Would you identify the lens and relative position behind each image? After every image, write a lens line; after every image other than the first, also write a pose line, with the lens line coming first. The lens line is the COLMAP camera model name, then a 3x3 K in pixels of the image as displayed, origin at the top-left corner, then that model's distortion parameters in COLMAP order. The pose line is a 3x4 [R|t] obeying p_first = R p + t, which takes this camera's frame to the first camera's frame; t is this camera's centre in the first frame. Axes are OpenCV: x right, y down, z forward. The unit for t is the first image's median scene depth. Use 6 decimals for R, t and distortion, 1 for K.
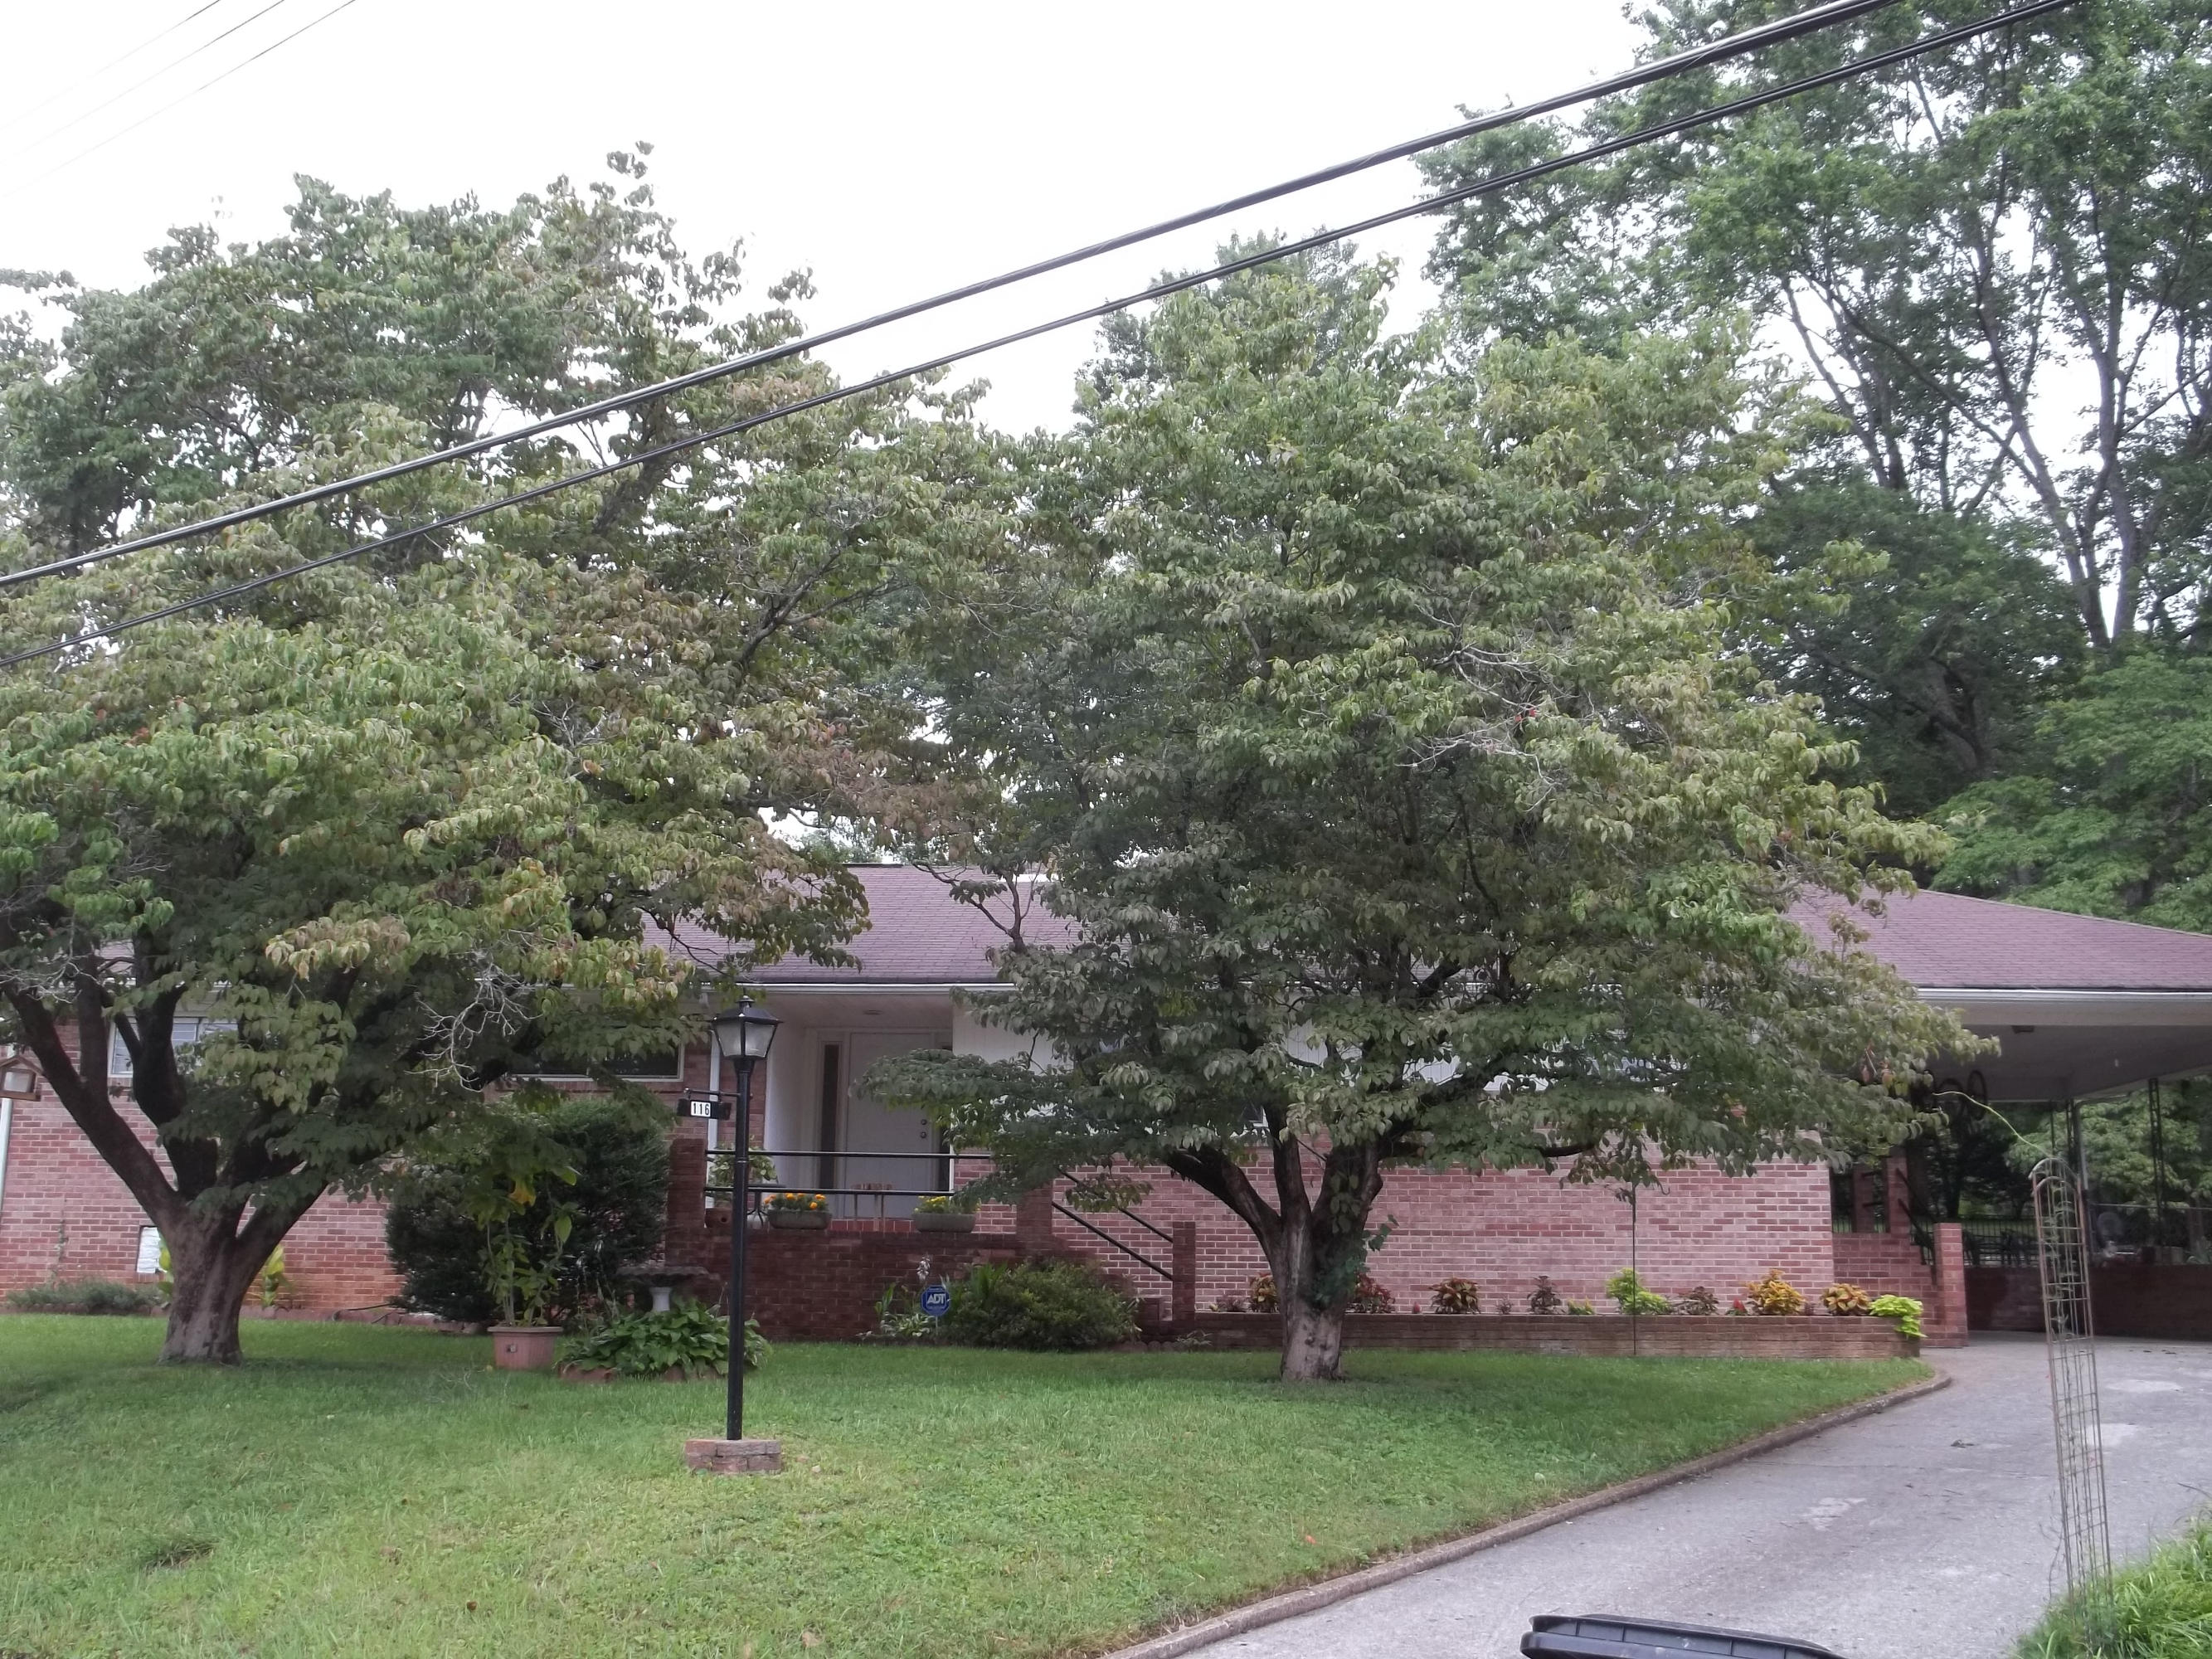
lens RADIAL K [[2180.0, 0, 1106.0], [0, 2180.0, 829.5], [0, 0, 1]] dist [-0.094227, 0.161318]
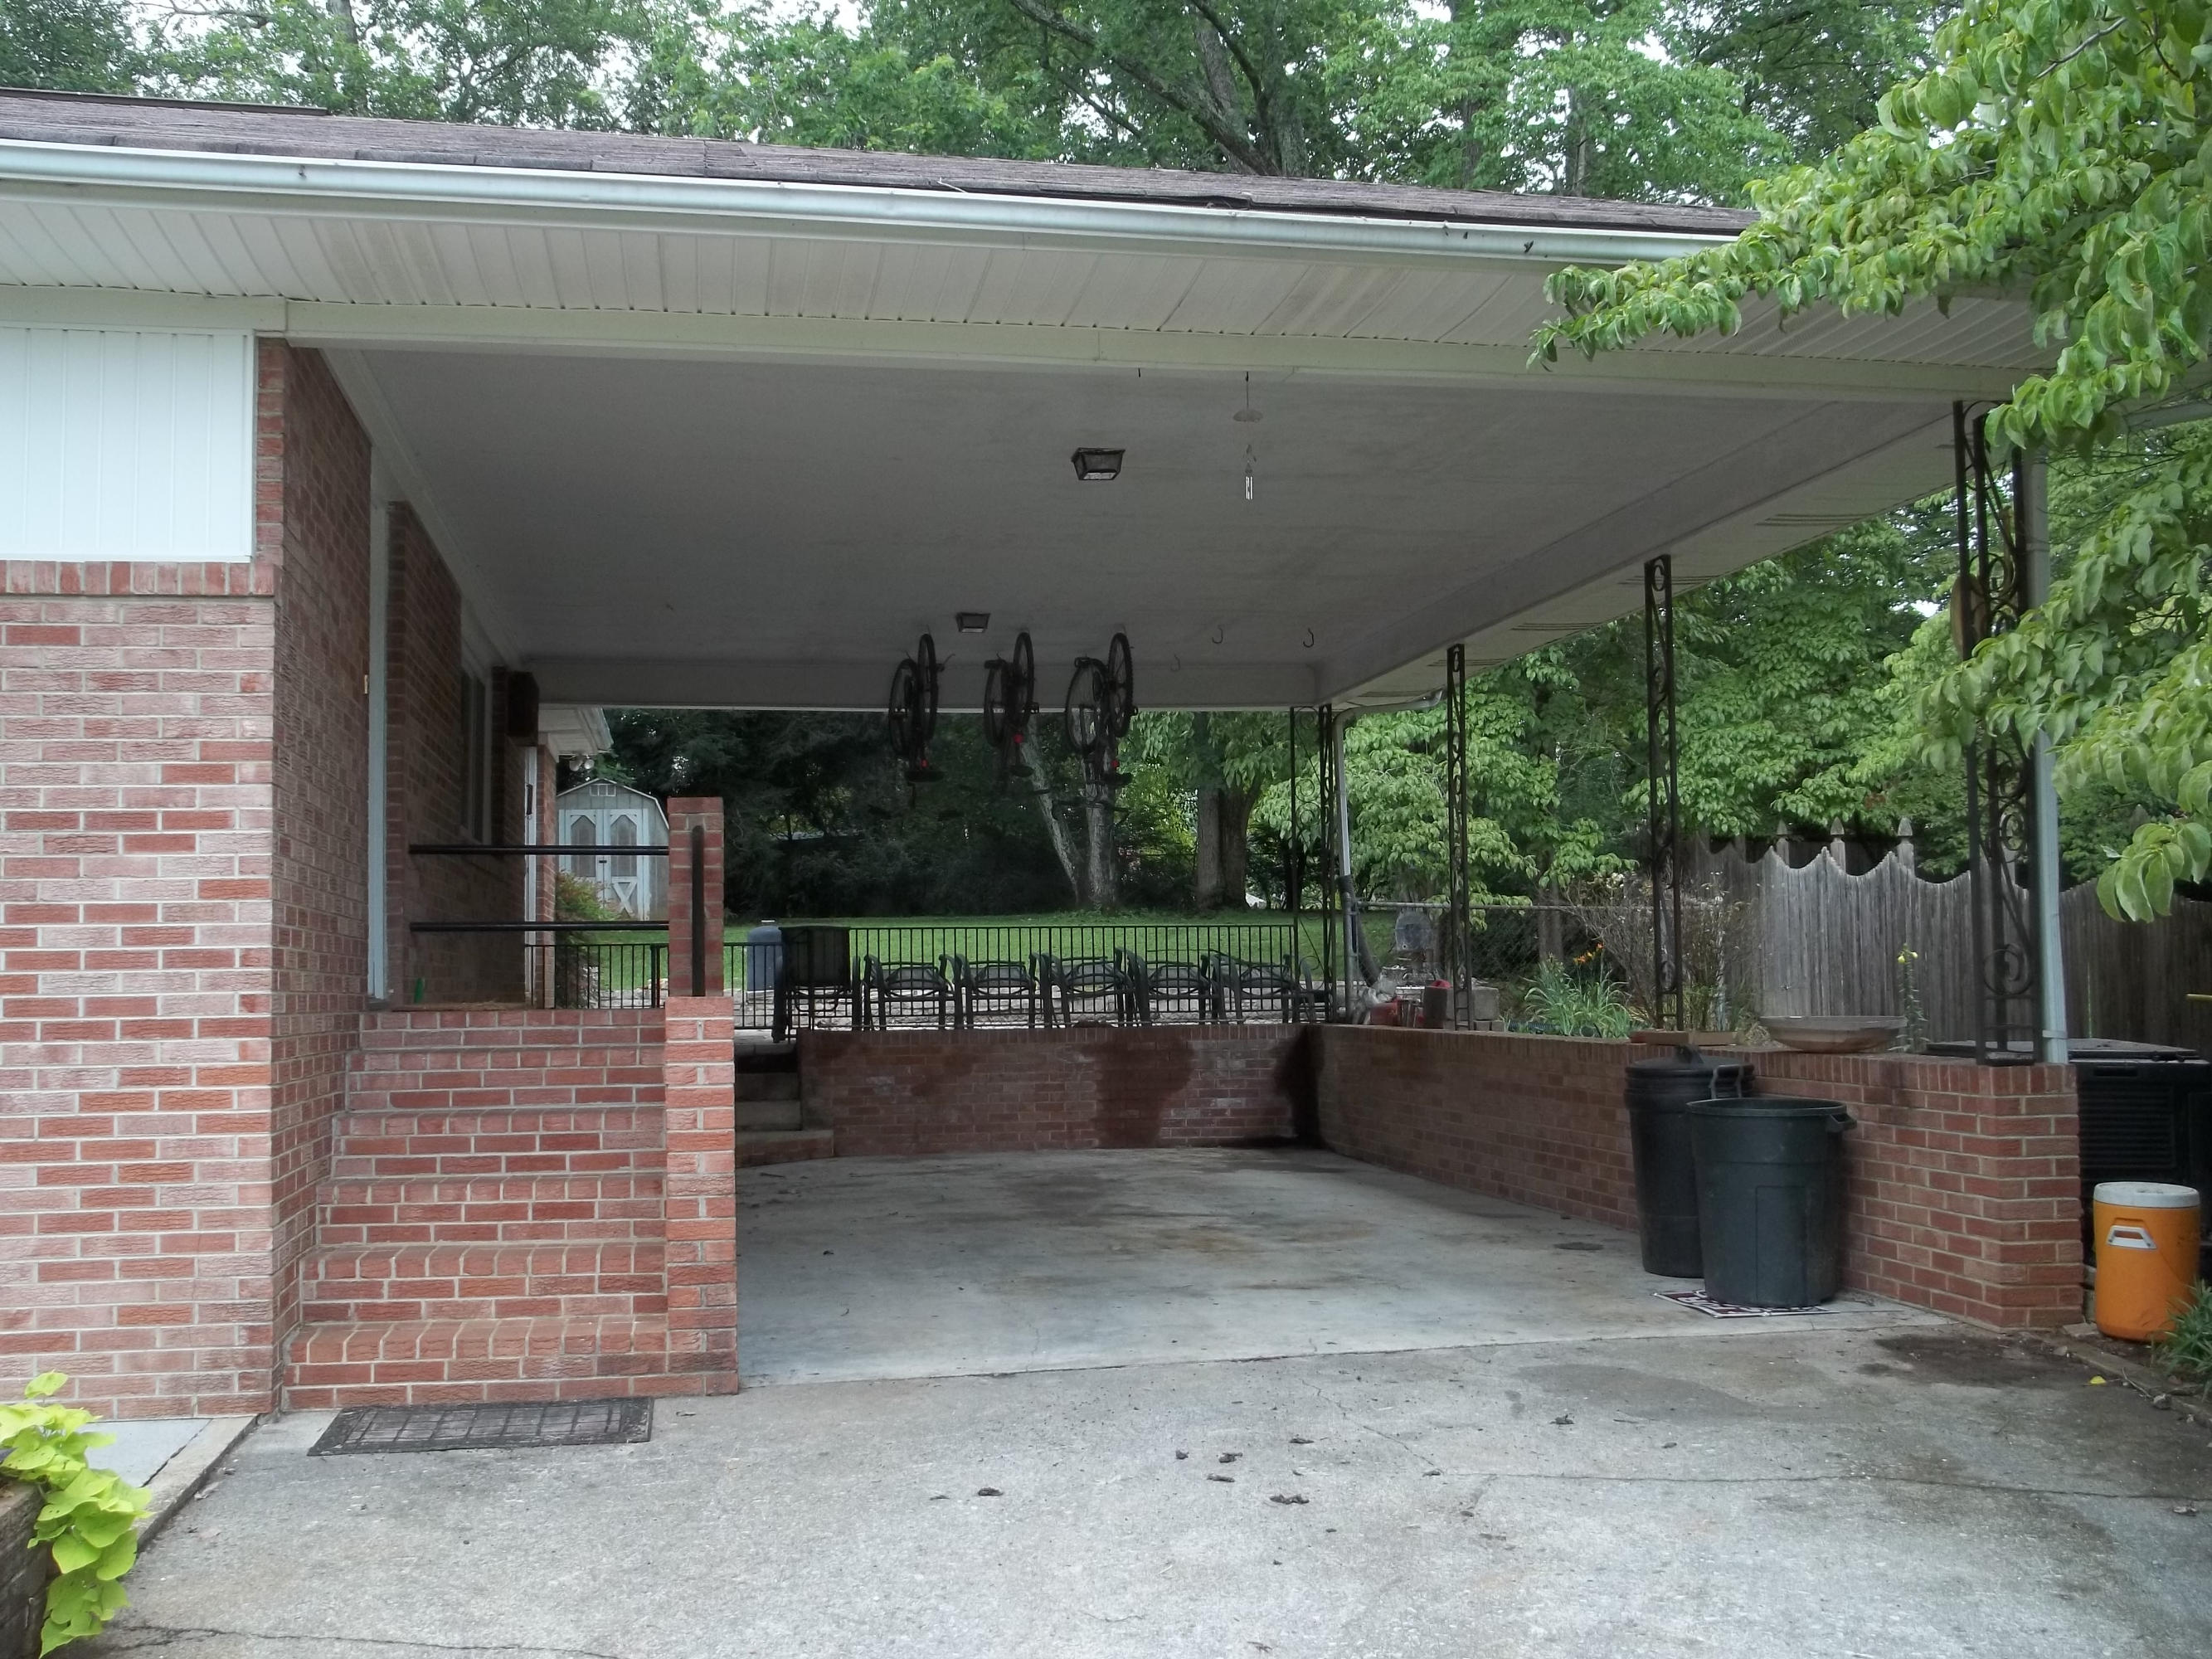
lens RADIAL K [[2180.0, 0, 1106.0], [0, 2180.0, 829.5], [0, 0, 1]] dist [-0.094227, 0.161318]
pose [[0.971825, -0.010605, 0.235465, 0.504137], [-0.022770, 0.990091, 0.138568, 0.154575], [-0.234601, -0.140026, 0.961954, 0.931208]]
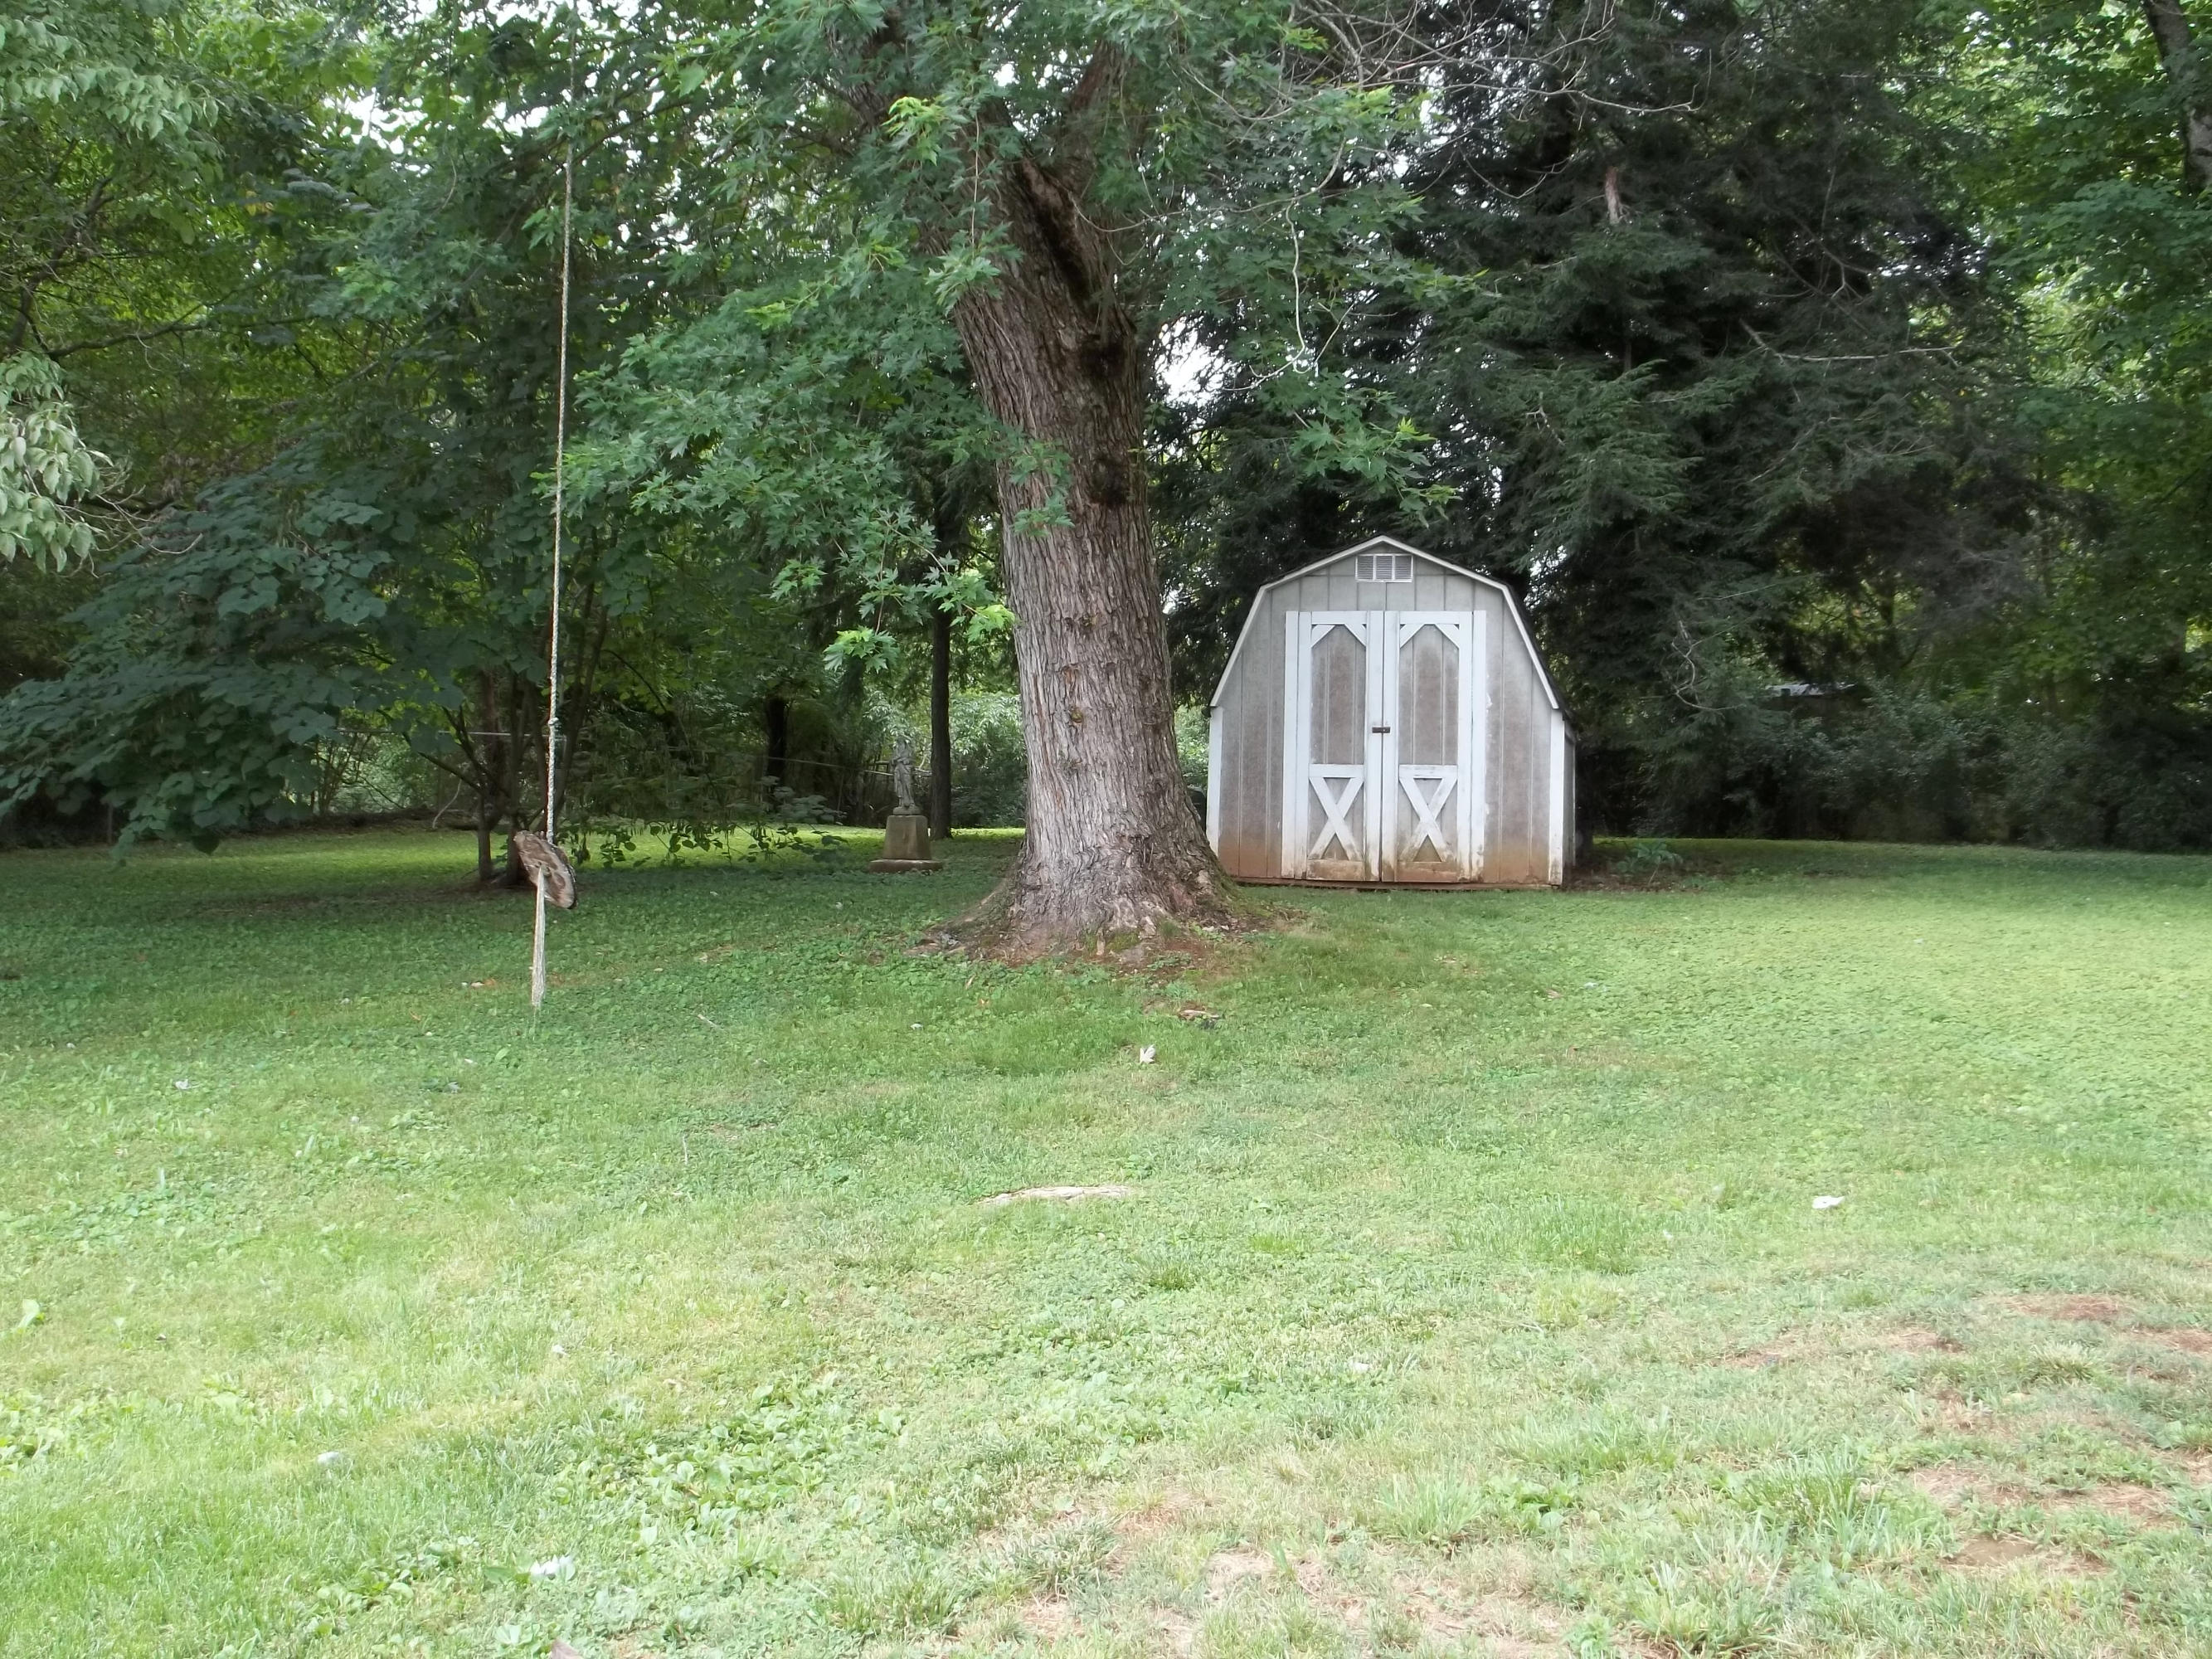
lens RADIAL K [[2180.0, 0, 1106.0], [0, 2180.0, 829.5], [0, 0, 1]] dist [-0.094227, 0.161318]
pose [[0.991177, 0.012307, -0.131976, 0.510391], [0.014556, 0.979552, 0.200662, 0.197006], [0.131747, -0.200812, 0.970730, 1.205205]]
